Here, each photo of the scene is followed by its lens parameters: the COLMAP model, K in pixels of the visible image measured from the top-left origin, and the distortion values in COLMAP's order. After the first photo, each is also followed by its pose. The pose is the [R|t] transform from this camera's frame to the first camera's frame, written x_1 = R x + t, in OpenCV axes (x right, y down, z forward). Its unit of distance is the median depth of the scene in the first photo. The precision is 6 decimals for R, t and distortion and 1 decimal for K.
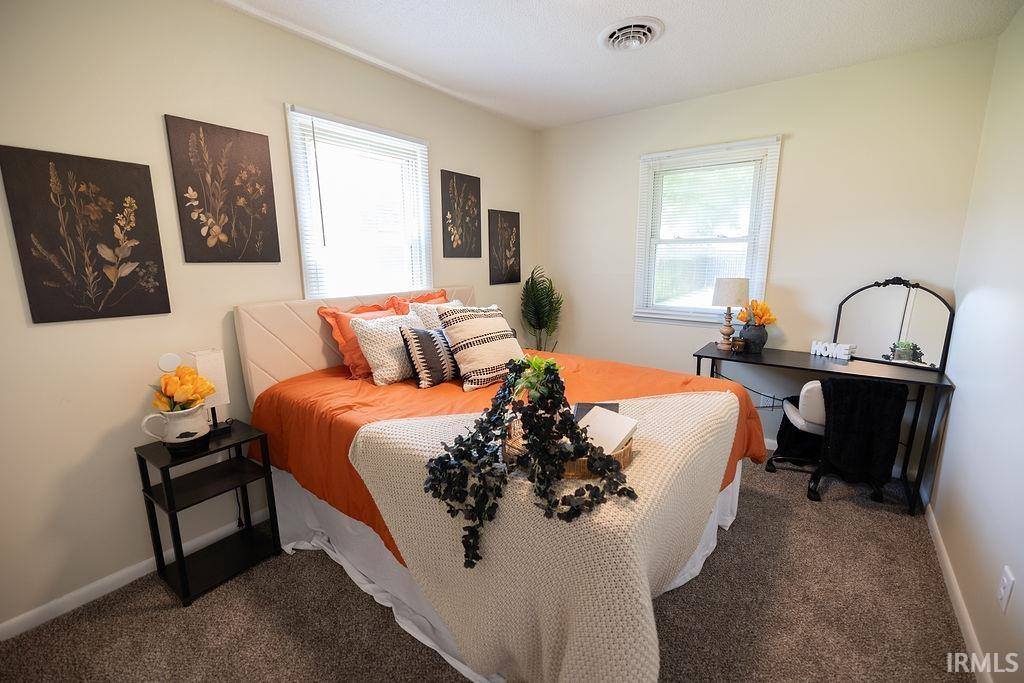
lens RADIAL K [[436.4, 0, 512.8], [0, 436.4, 343.8], [0, 0, 1]] dist [0.001935, 0.000204]
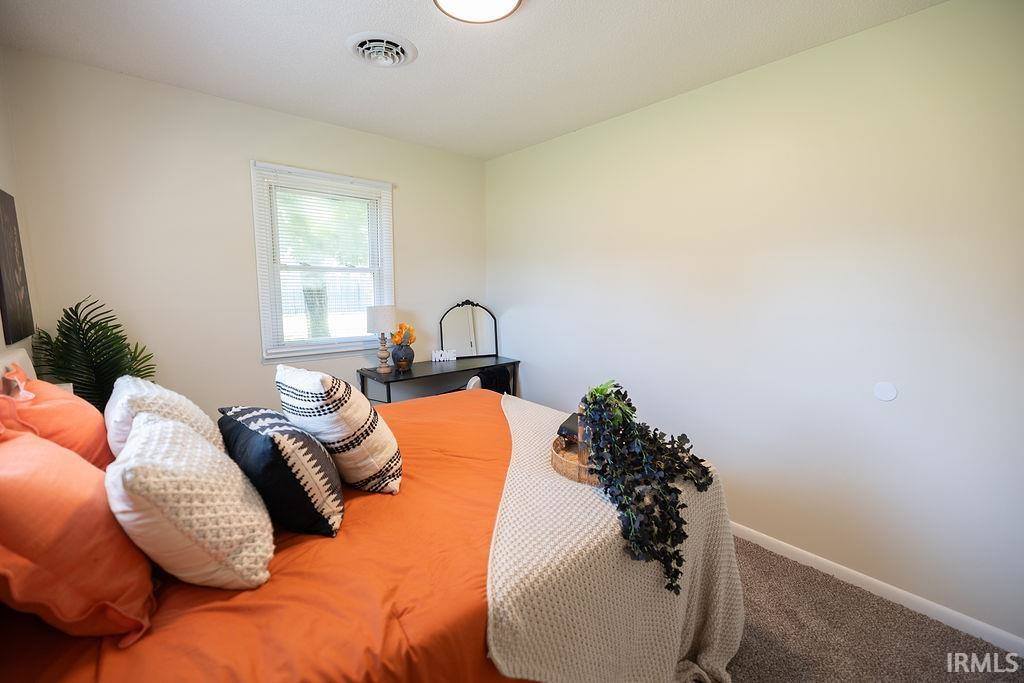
lens RADIAL K [[436.4, 0, 514.3], [0, 436.4, 345.3], [0, 0, 1]] dist [0.001935, 0.000204]
pose [[0.200989, -0.133812, 0.970411, -0.501446], [0.182722, 0.978362, 0.097063, -0.103129], [-0.962401, 0.157807, 0.221090, 0.479033]]
